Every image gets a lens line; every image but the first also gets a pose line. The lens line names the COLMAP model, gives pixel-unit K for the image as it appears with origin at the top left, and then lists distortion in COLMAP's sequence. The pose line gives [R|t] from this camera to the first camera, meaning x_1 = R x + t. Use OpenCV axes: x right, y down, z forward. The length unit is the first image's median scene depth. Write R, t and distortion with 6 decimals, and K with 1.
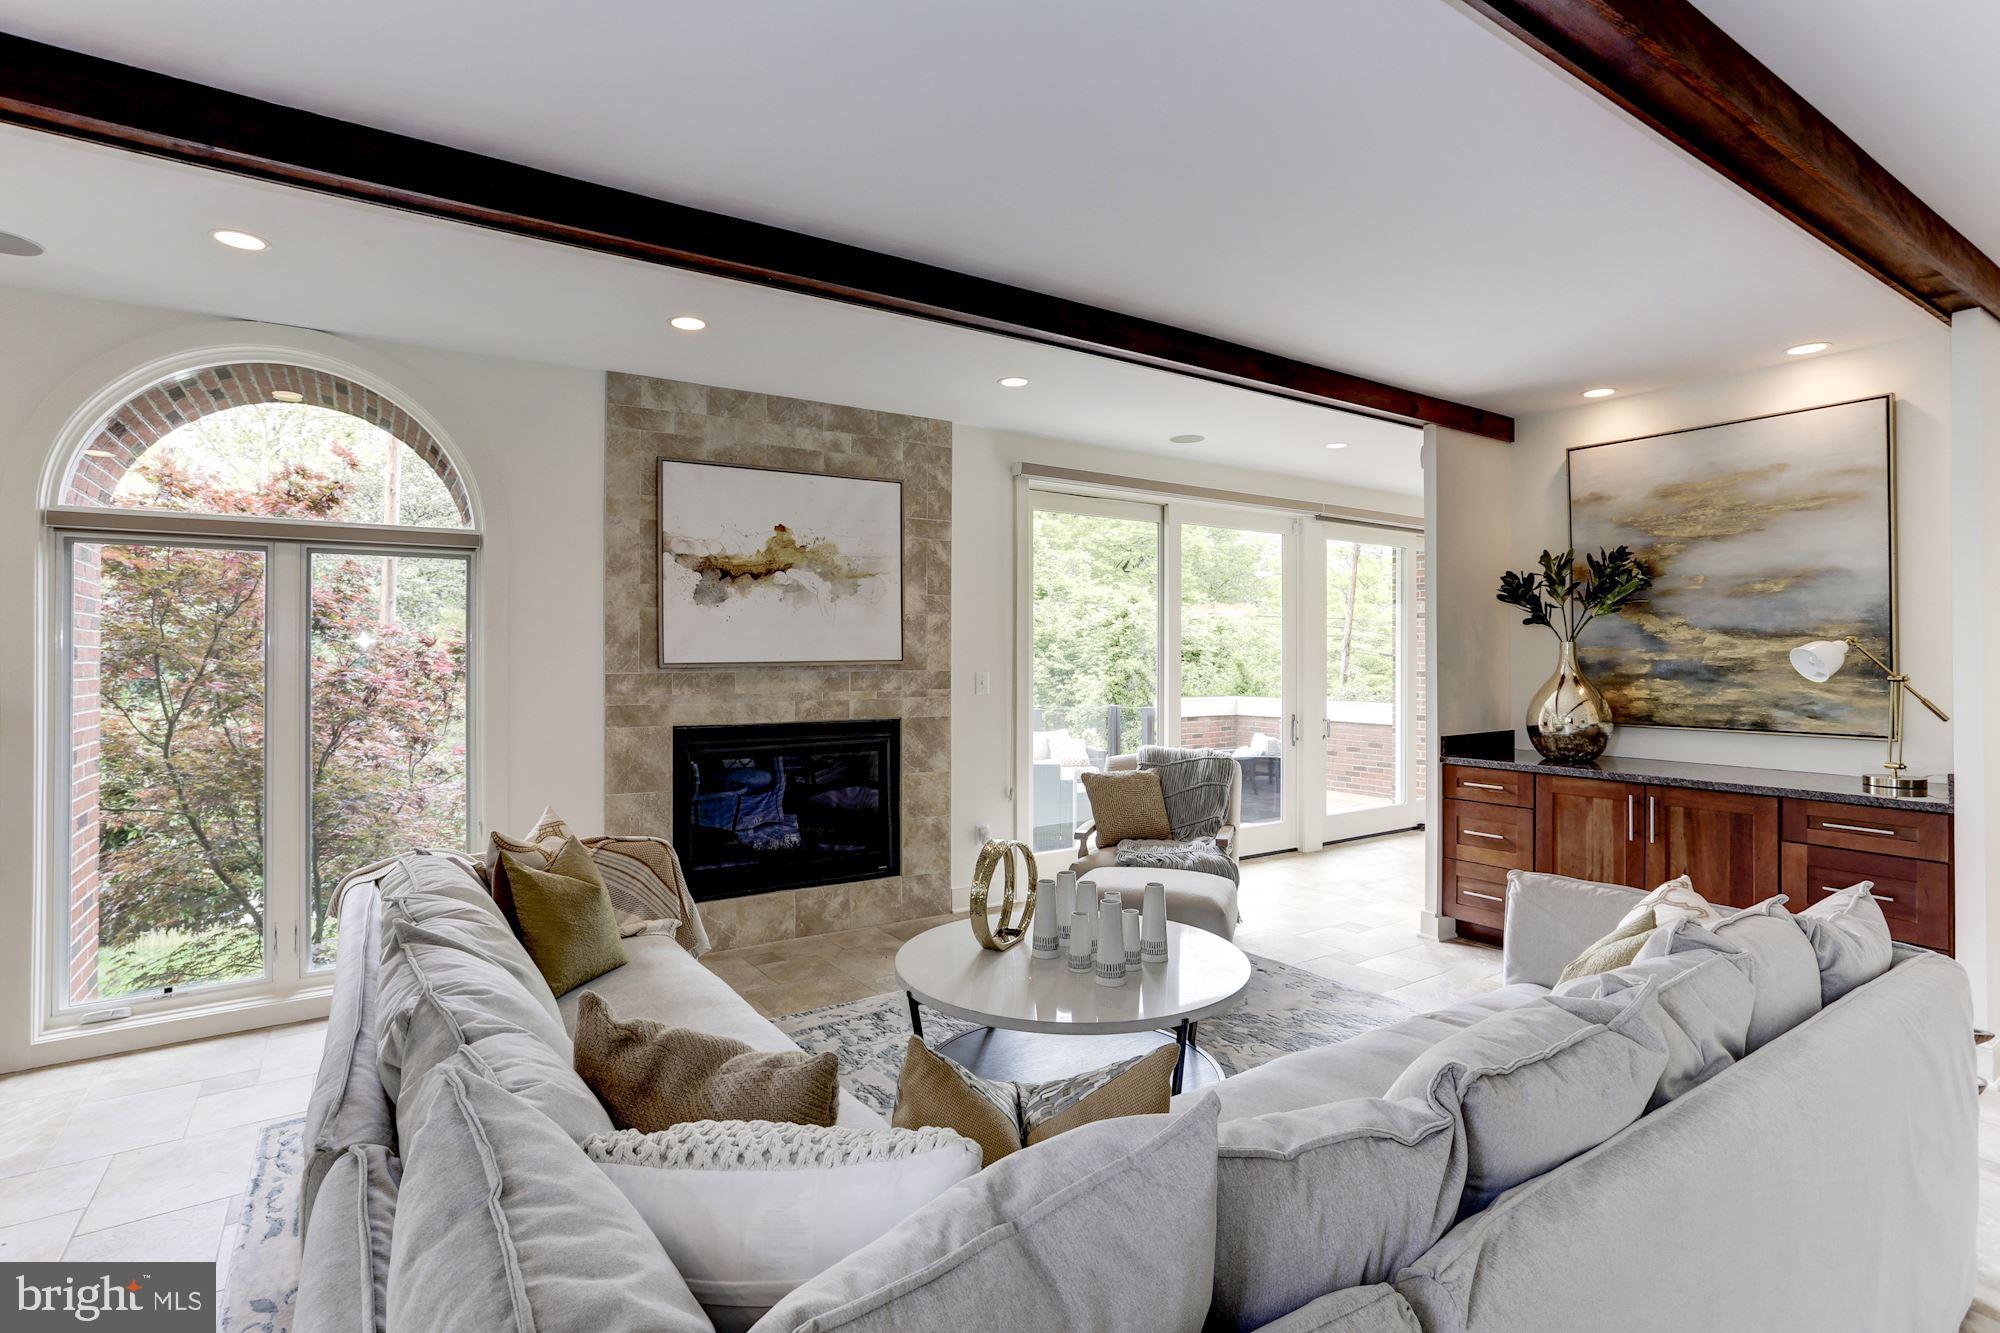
lens RADIAL K [[970.1, 0, 994.5], [0, 970.1, 655.3], [0, 0, 1]] dist [-0.050279, 0.000416]
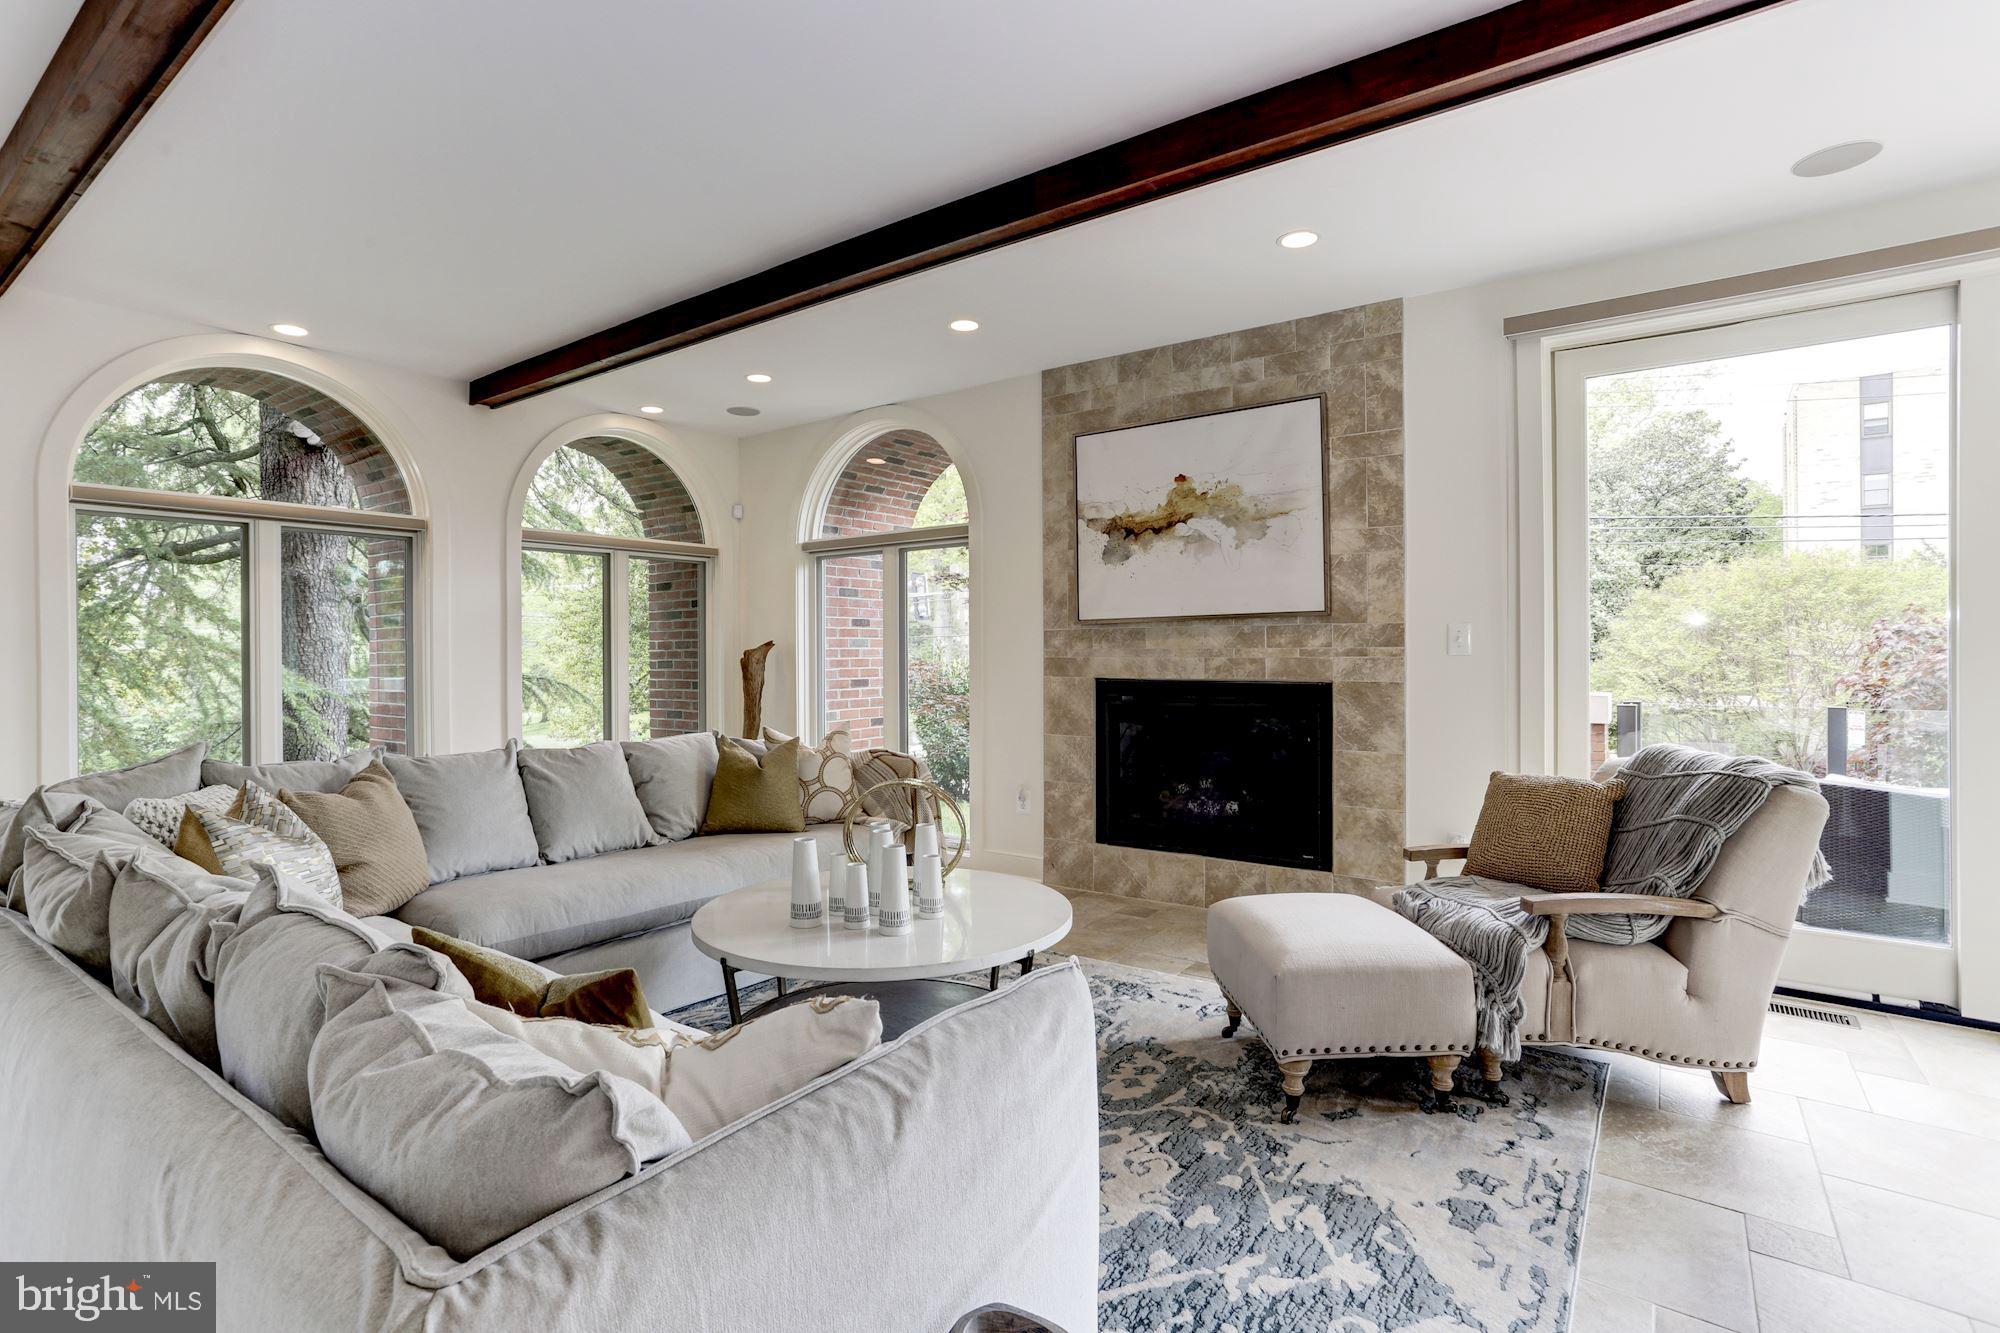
lens RADIAL K [[970.1, 0, 994.5], [0, 970.1, 655.3], [0, 0, 1]] dist [-0.050279, 0.000416]
pose [[0.351204, 0.003133, -0.936294, 0.611527], [0.007577, 0.999952, 0.006188, 0.037863], [0.936268, -0.009267, 0.351163, 0.476848]]
